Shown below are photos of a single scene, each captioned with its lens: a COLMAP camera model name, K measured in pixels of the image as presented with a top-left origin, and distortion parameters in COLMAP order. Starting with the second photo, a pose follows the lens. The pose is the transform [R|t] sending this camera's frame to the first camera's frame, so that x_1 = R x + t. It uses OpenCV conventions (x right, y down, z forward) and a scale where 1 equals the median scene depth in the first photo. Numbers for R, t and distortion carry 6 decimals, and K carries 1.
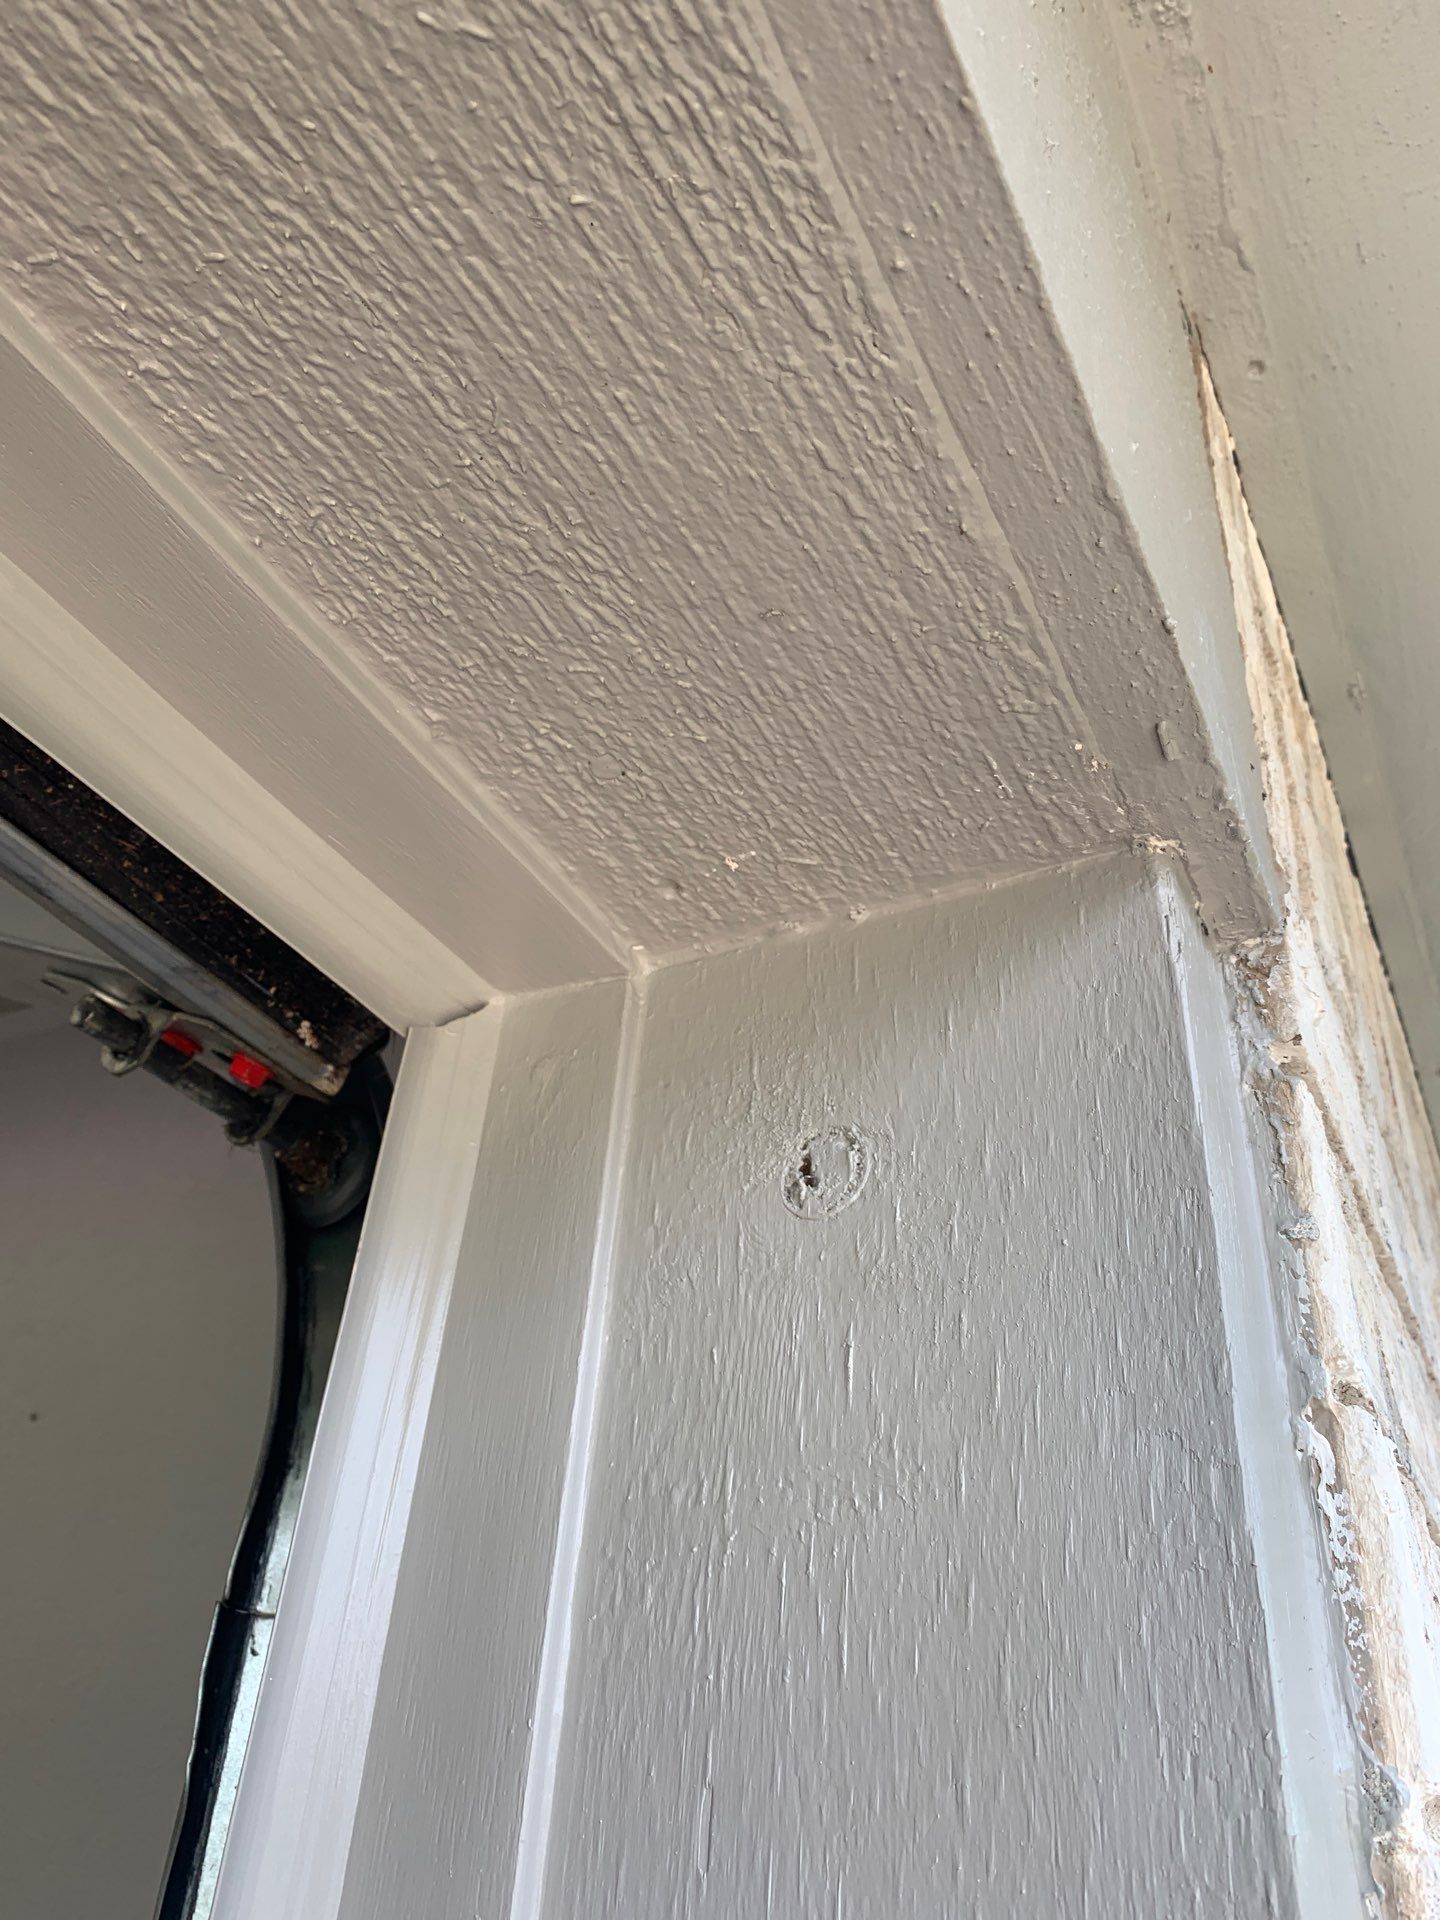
lens RADIAL K [[1382.9, 0, 720.0], [0, 1382.9, 960.0], [0, 0, 1]] dist [0.009284, -0.061021]
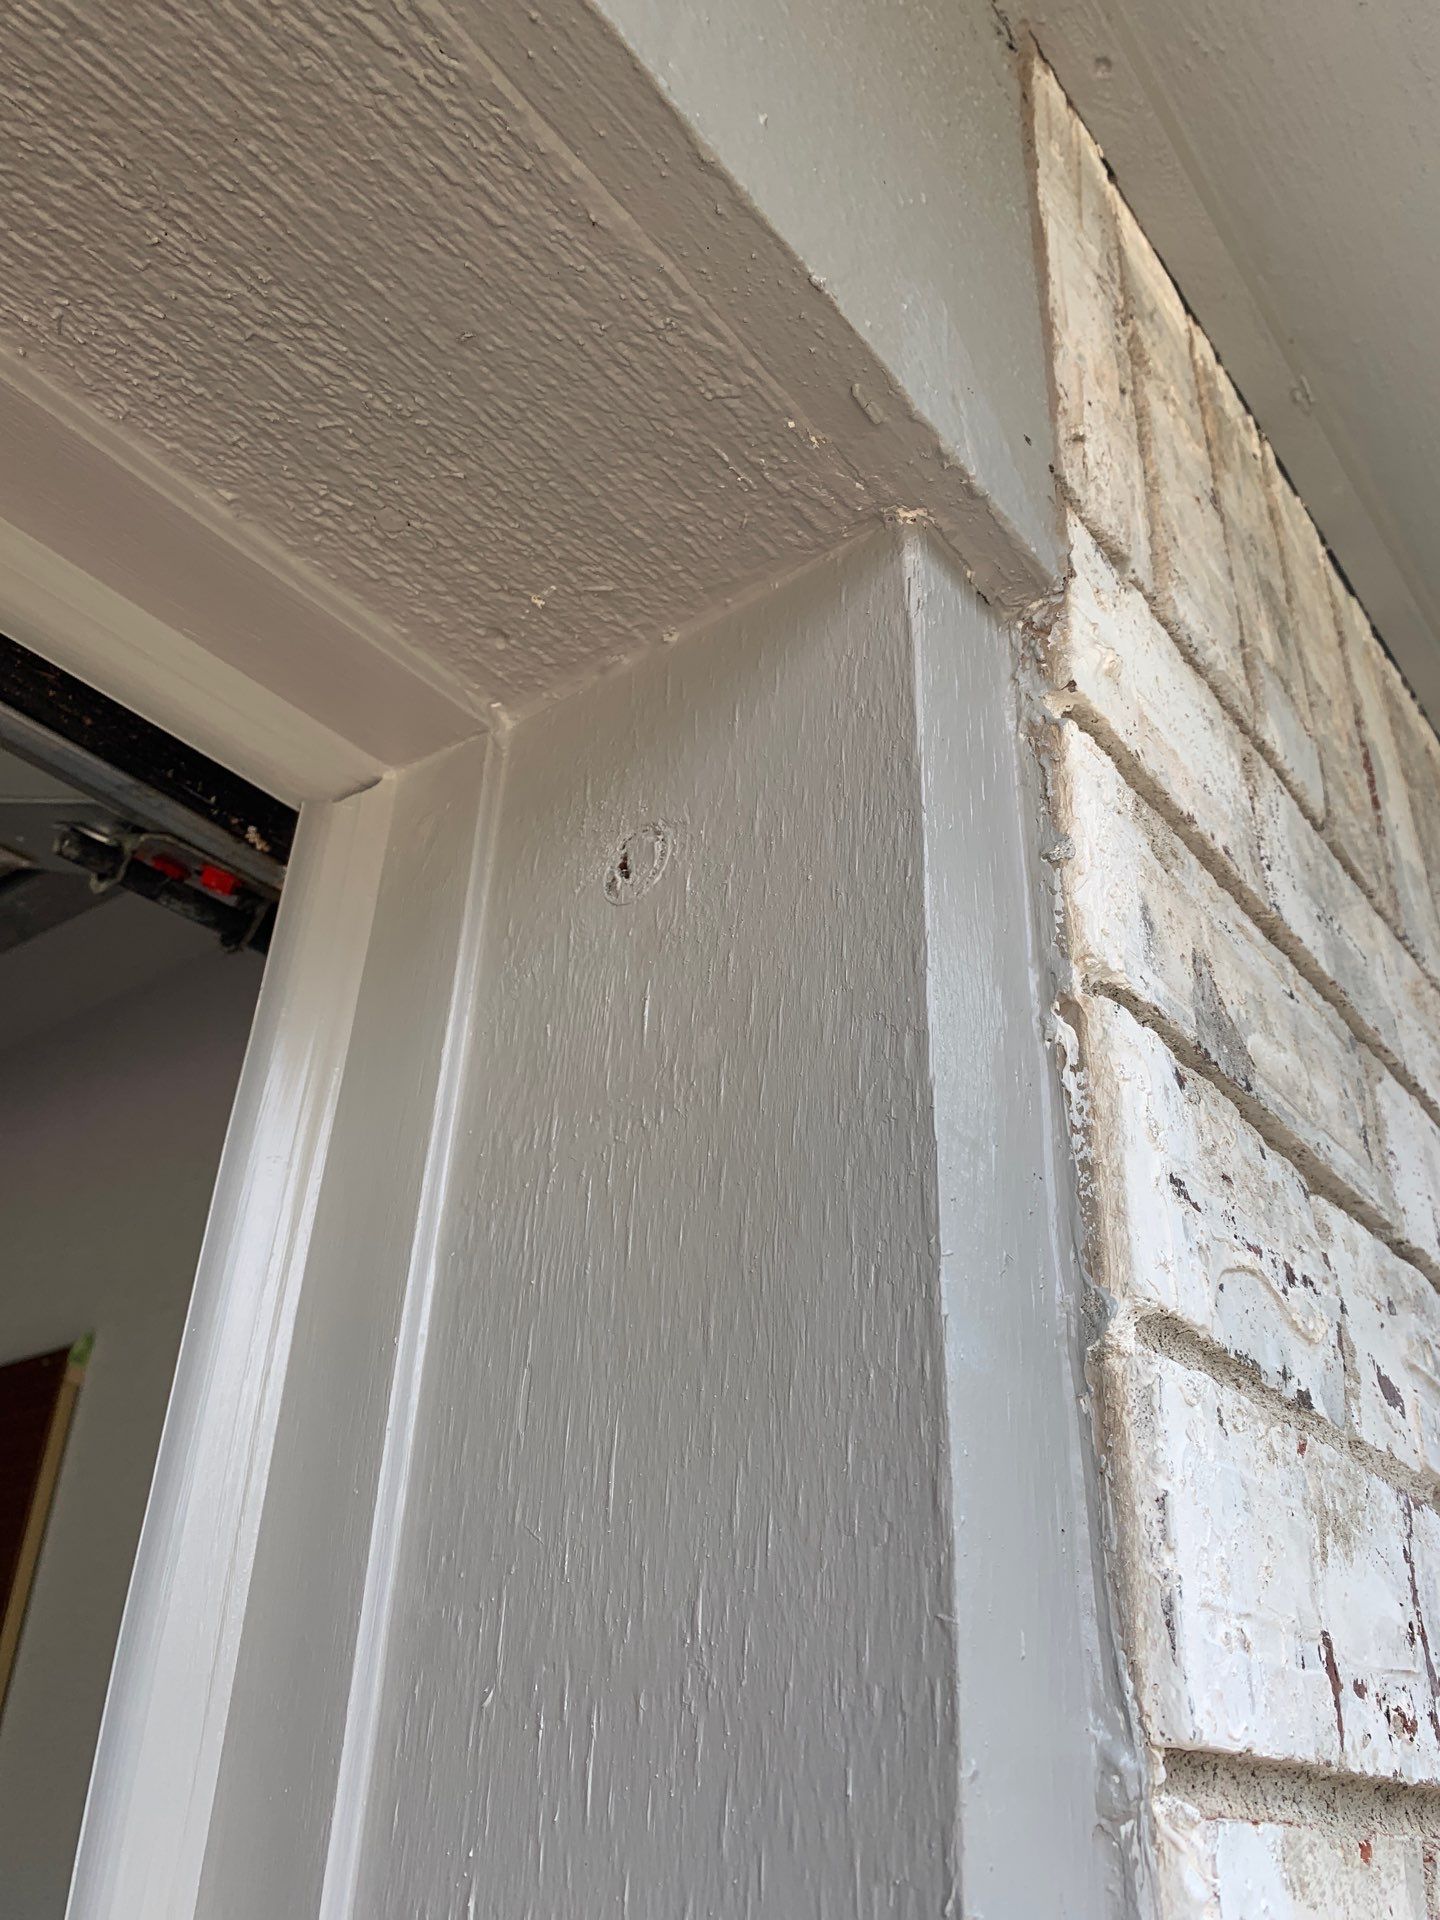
lens RADIAL K [[1378.5, 0, 720.0], [0, 1378.5, 960.0], [0, 0, 1]] dist [-0.049372, 0.025226]
pose [[0.986123, -0.116471, -0.118305, 0.302510], [0.126578, 0.988576, 0.081831, 0.172477], [0.107422, -0.095670, 0.989600, -0.096149]]
